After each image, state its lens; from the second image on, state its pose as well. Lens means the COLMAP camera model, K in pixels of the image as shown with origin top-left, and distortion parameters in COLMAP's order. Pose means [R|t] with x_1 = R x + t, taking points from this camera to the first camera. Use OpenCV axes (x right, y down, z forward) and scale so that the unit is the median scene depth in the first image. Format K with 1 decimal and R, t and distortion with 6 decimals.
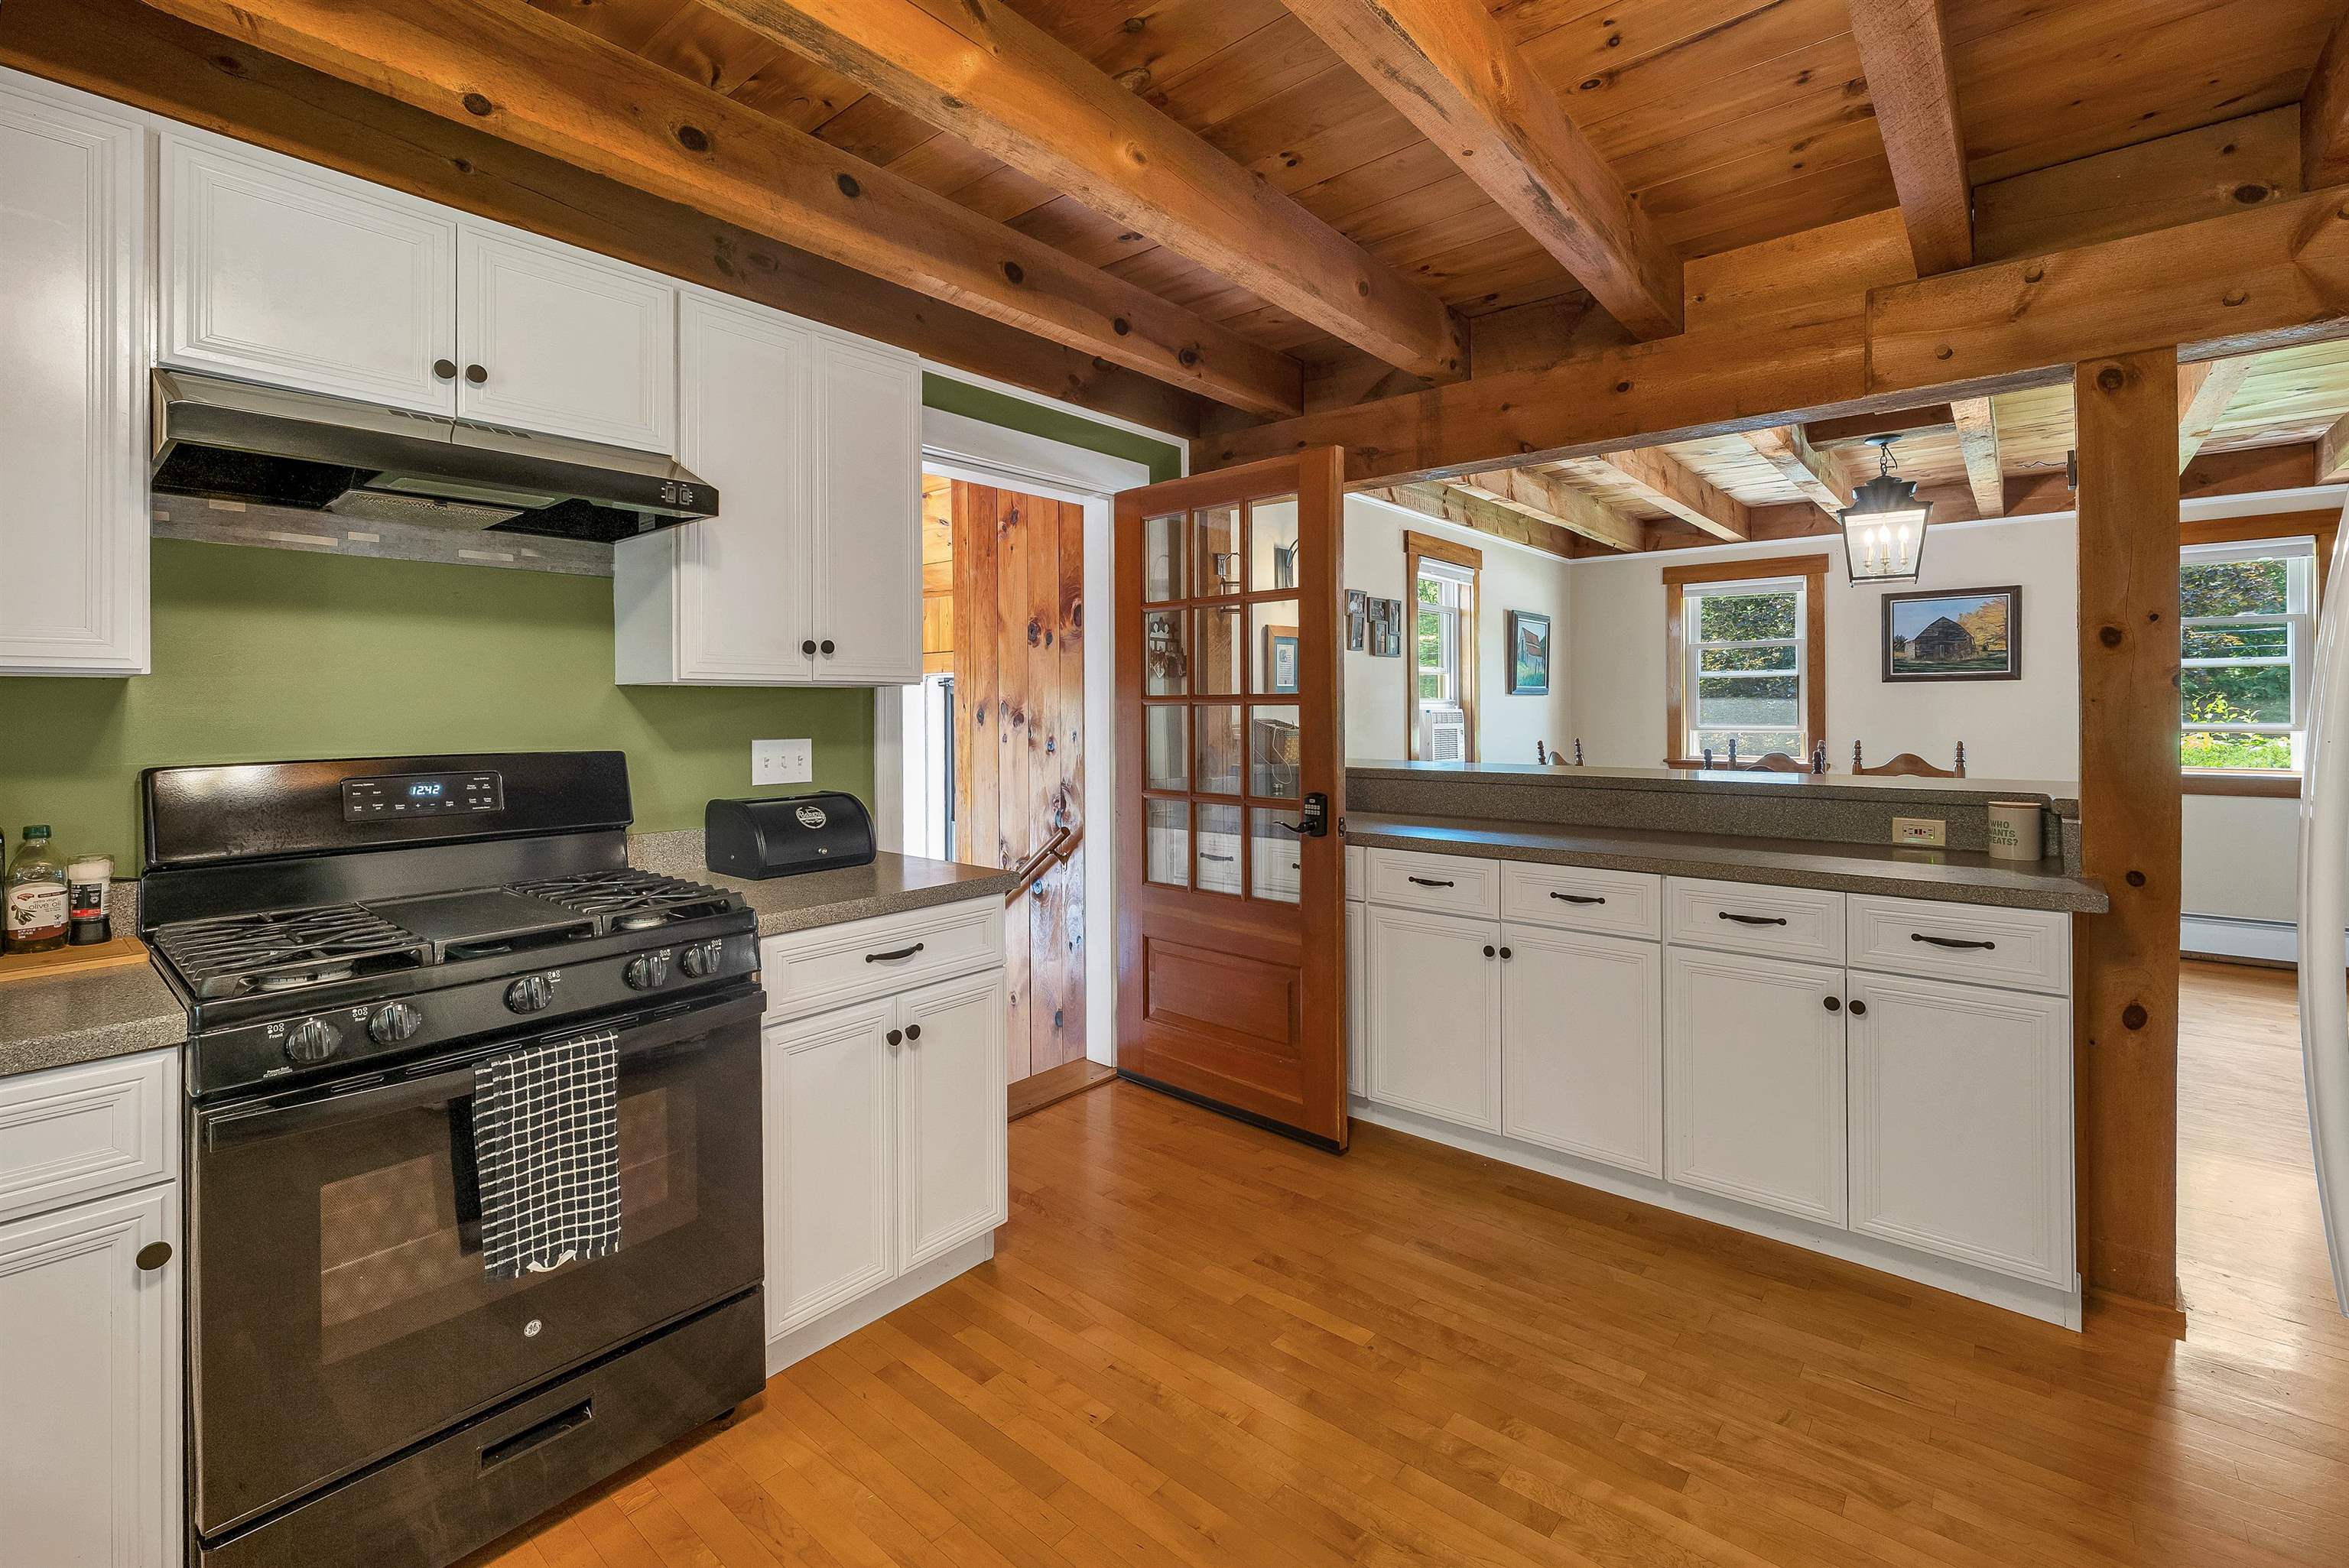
lens RADIAL K [[989.4, 0, 1166.1], [0, 989.4, 706.4], [0, 0, 1]] dist [0.000017, -0.000869]
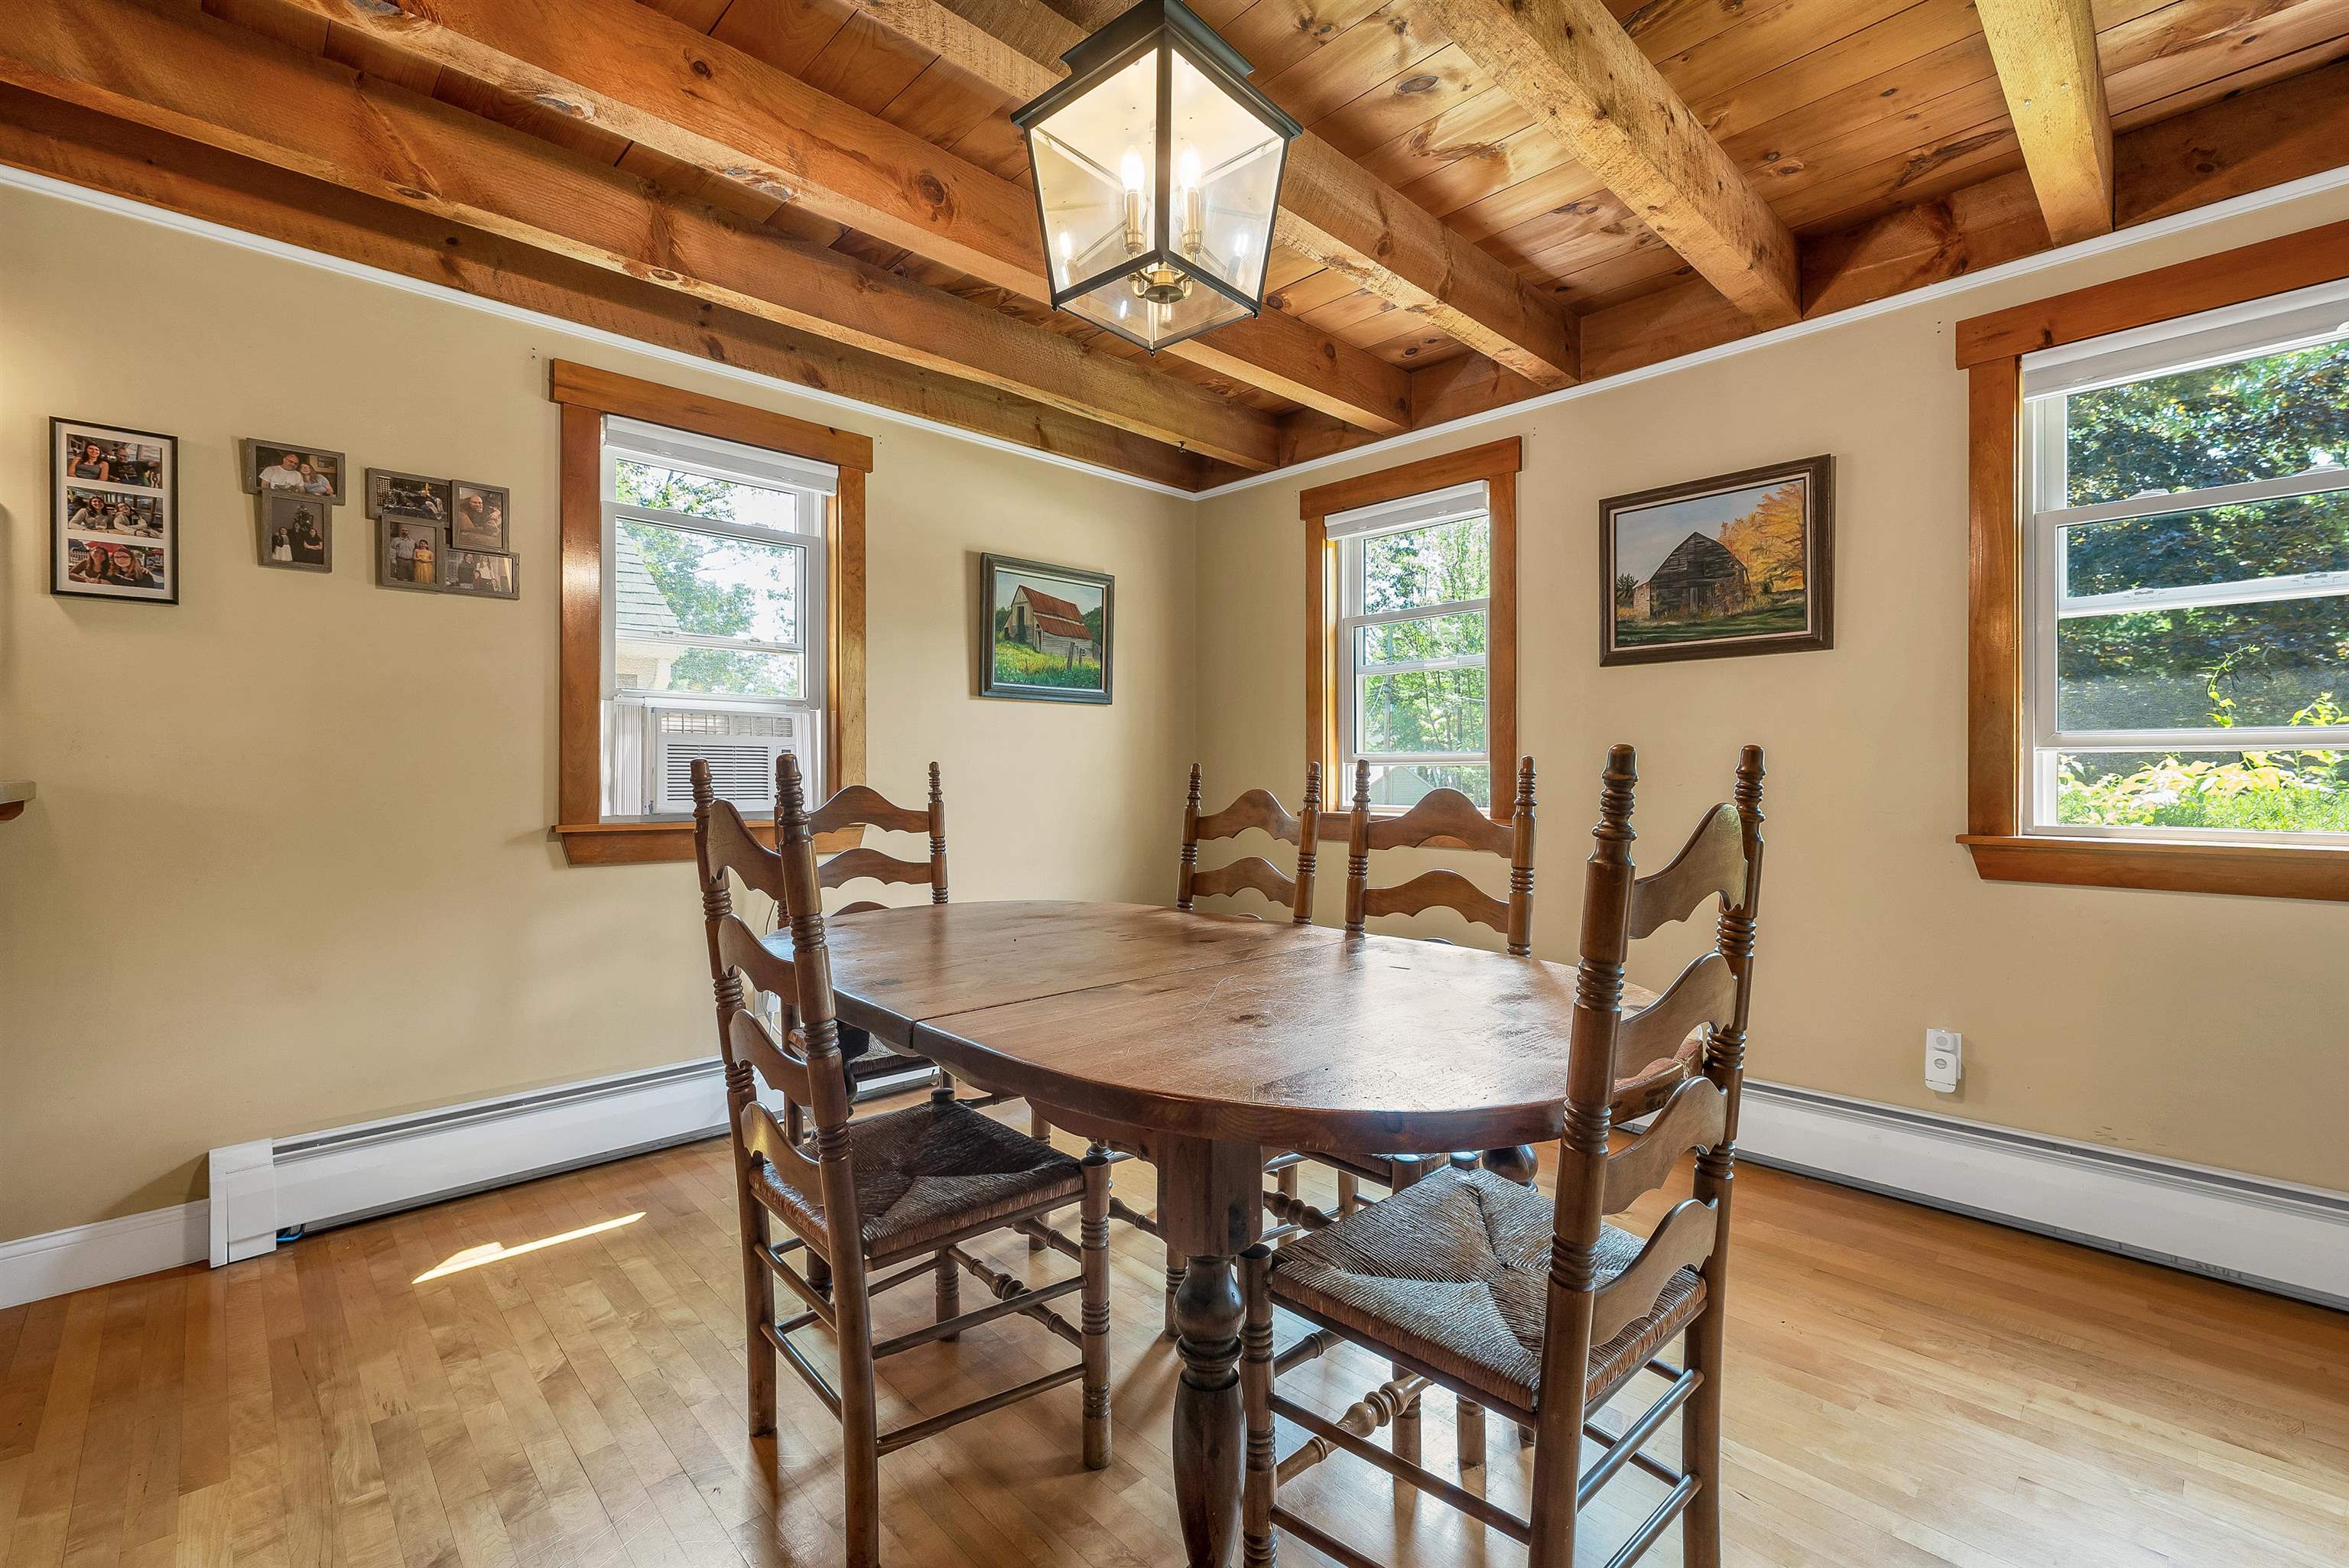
lens RADIAL K [[989.4, 0, 1173.1], [0, 989.4, 768.7], [0, 0, 1]] dist [0.000017, -0.000869]
pose [[0.996019, 0.005819, -0.088955, 0.581973], [-0.005982, 0.999981, -0.001559, 0.034537], [0.088944, 0.002085, 0.996034, 0.483702]]
